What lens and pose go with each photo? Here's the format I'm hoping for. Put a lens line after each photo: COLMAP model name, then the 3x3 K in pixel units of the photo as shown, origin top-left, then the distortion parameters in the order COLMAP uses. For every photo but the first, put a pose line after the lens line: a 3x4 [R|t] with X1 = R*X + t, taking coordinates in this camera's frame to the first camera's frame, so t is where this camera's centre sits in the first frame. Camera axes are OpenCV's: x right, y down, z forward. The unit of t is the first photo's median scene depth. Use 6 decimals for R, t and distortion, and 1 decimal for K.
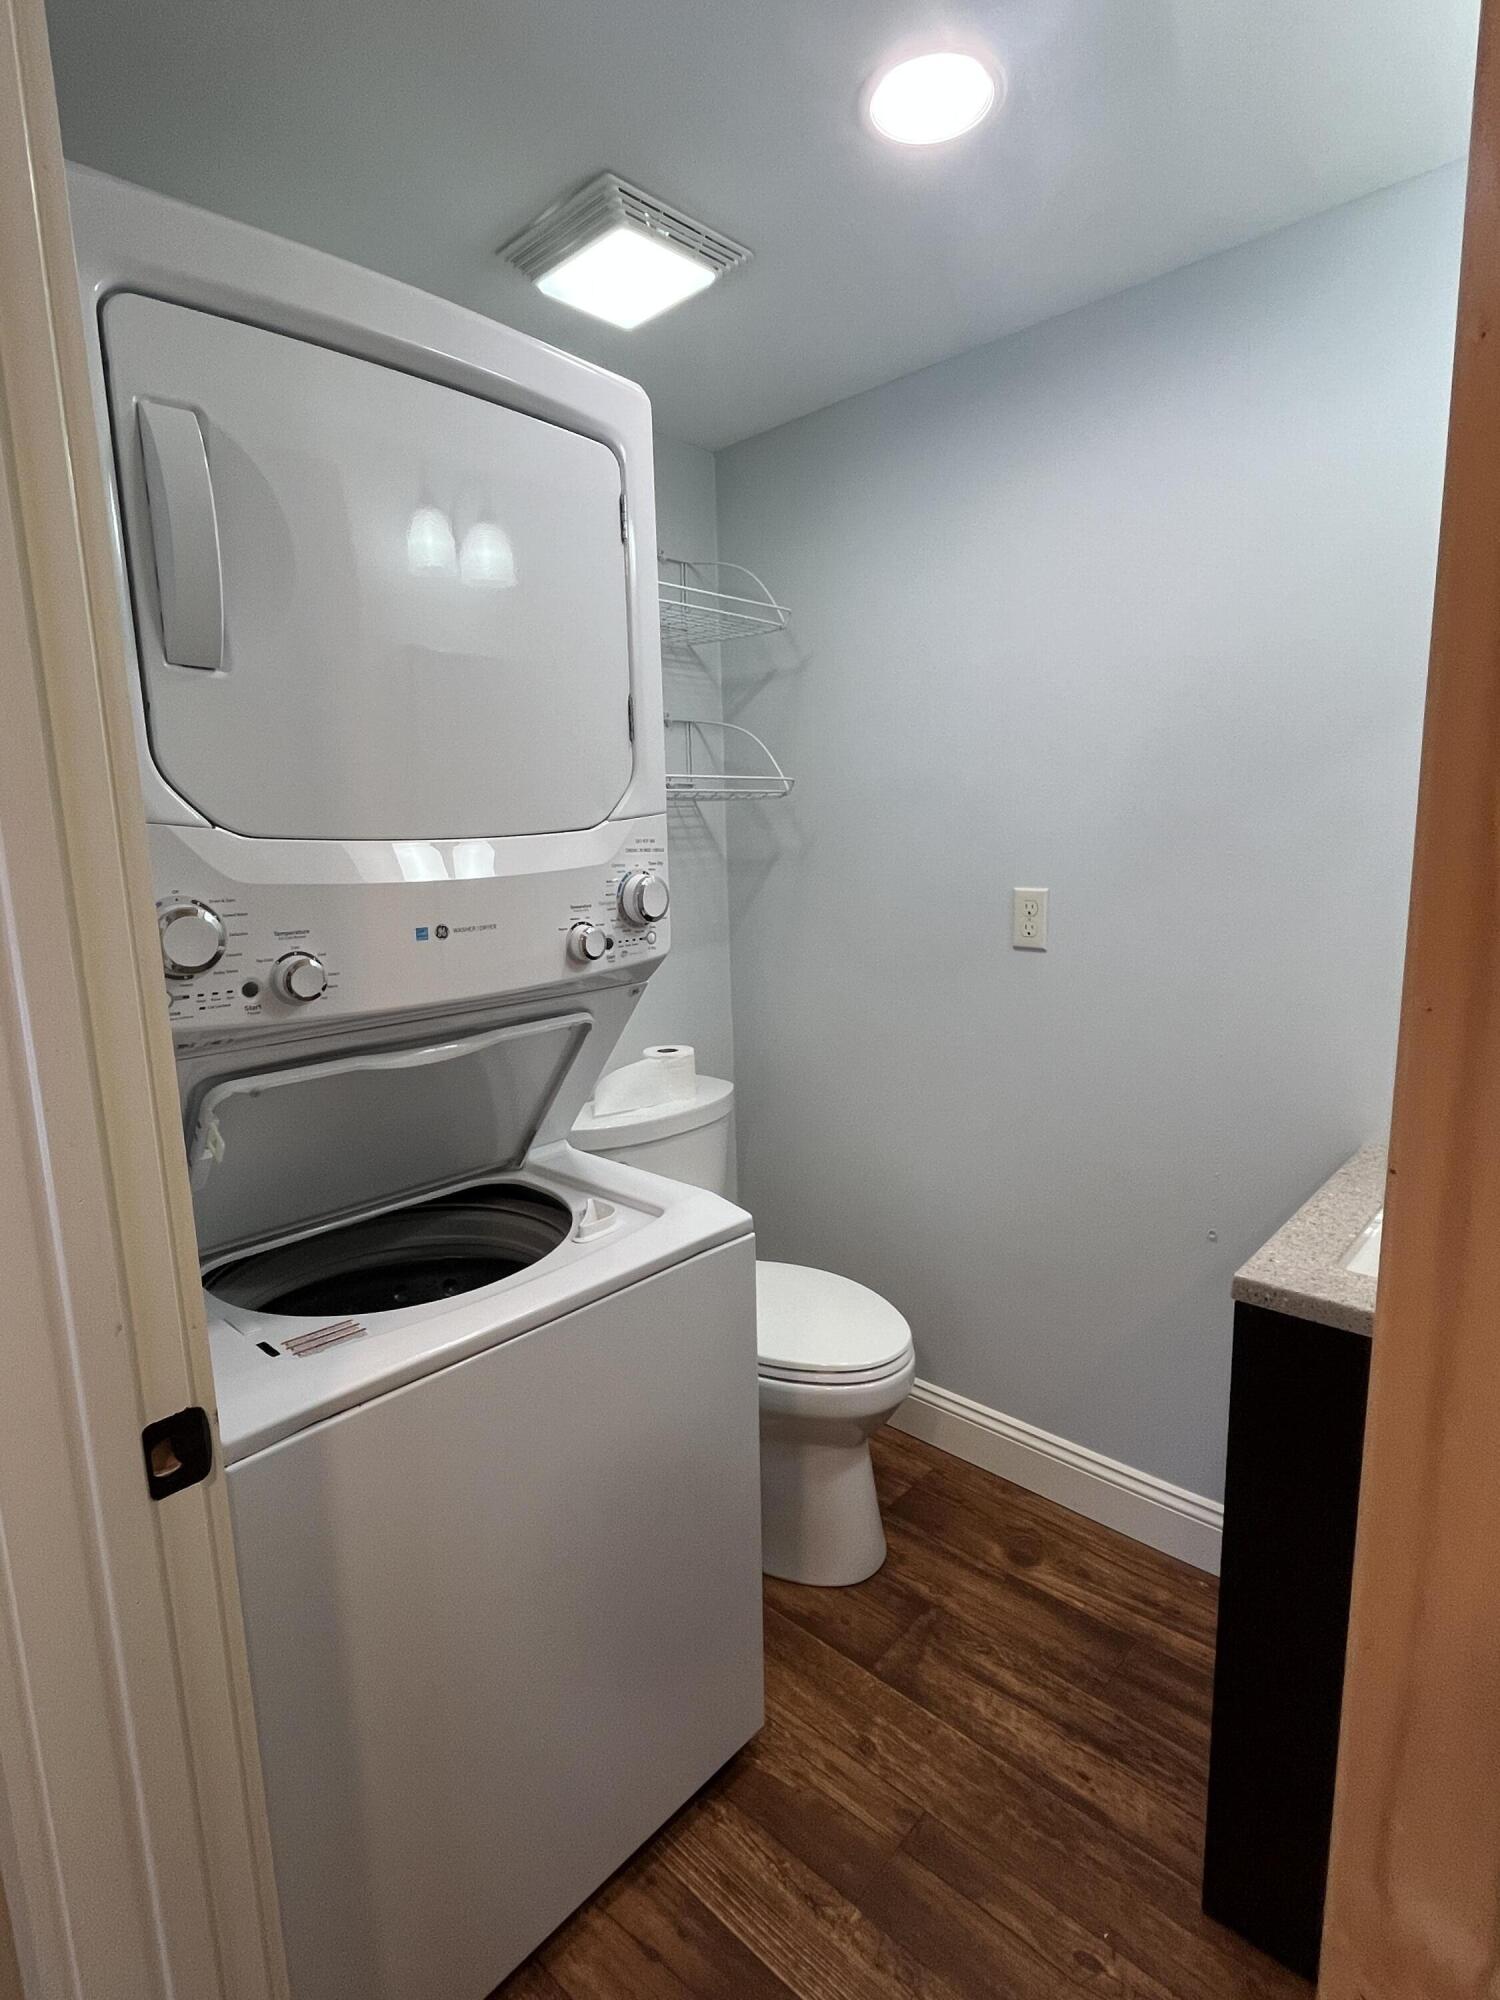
lens RADIAL K [[1001.2, 0, 753.3], [0, 1001.2, 998.1], [0, 0, 1]] dist [-0.001933, -0.001386]
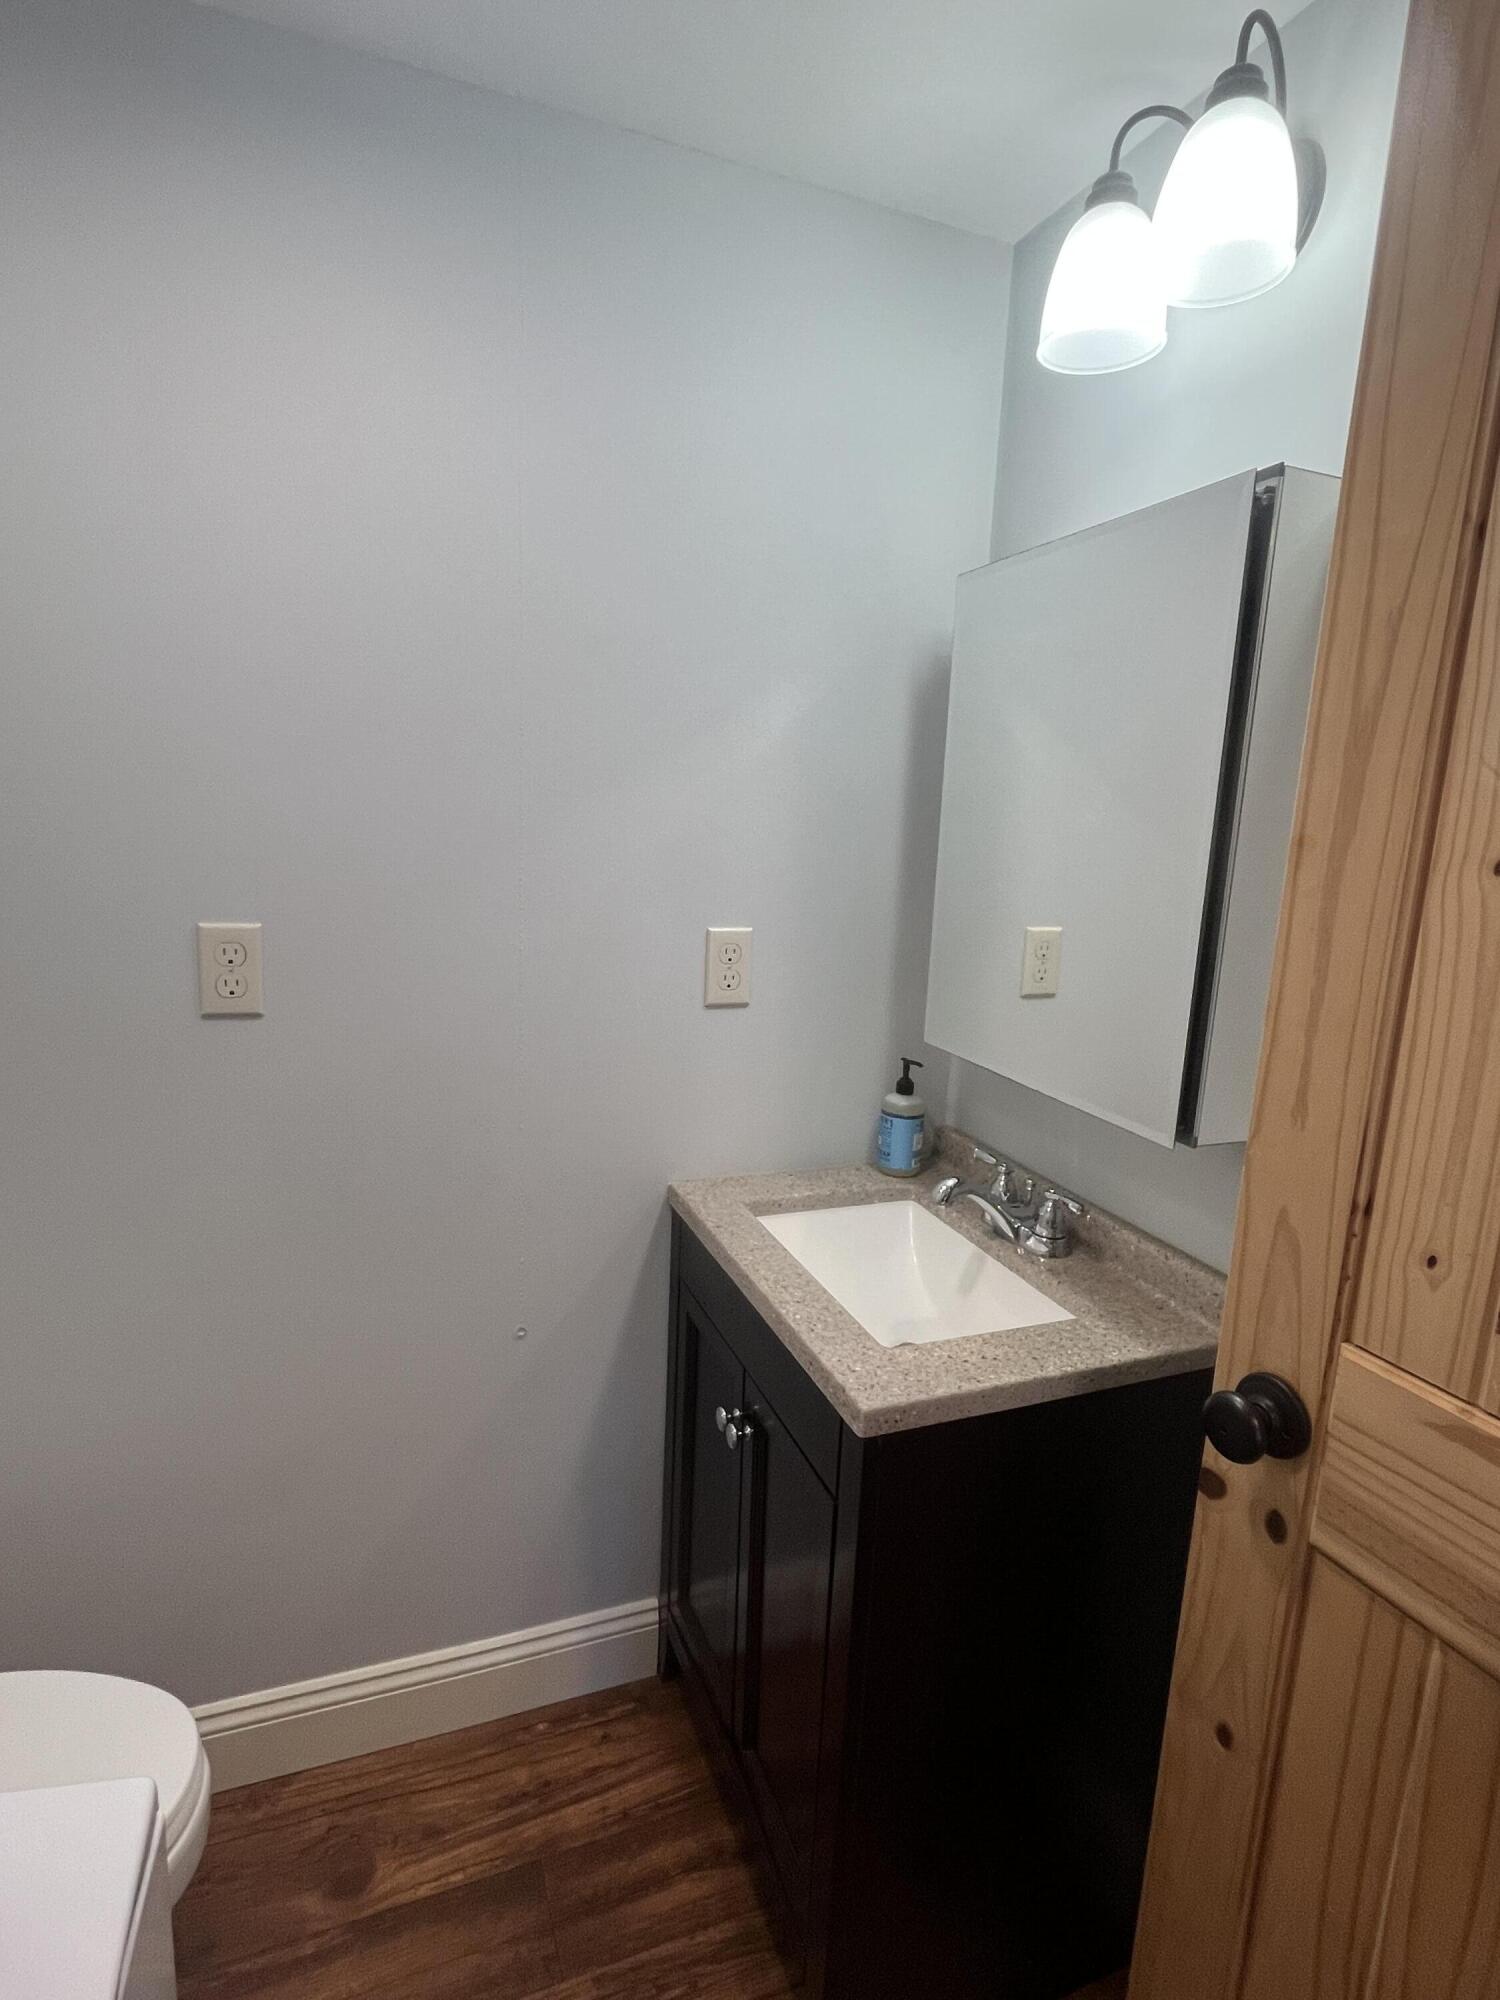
lens RADIAL K [[1001.2, 0, 751.2], [0, 1001.2, 1004.8], [0, 0, 1]] dist [-0.001933, -0.001386]
pose [[0.438324, -0.111794, 0.891838, -0.167462], [0.086495, 0.992876, 0.081949, -0.084652], [-0.894646, 0.041219, 0.444871, 0.426141]]
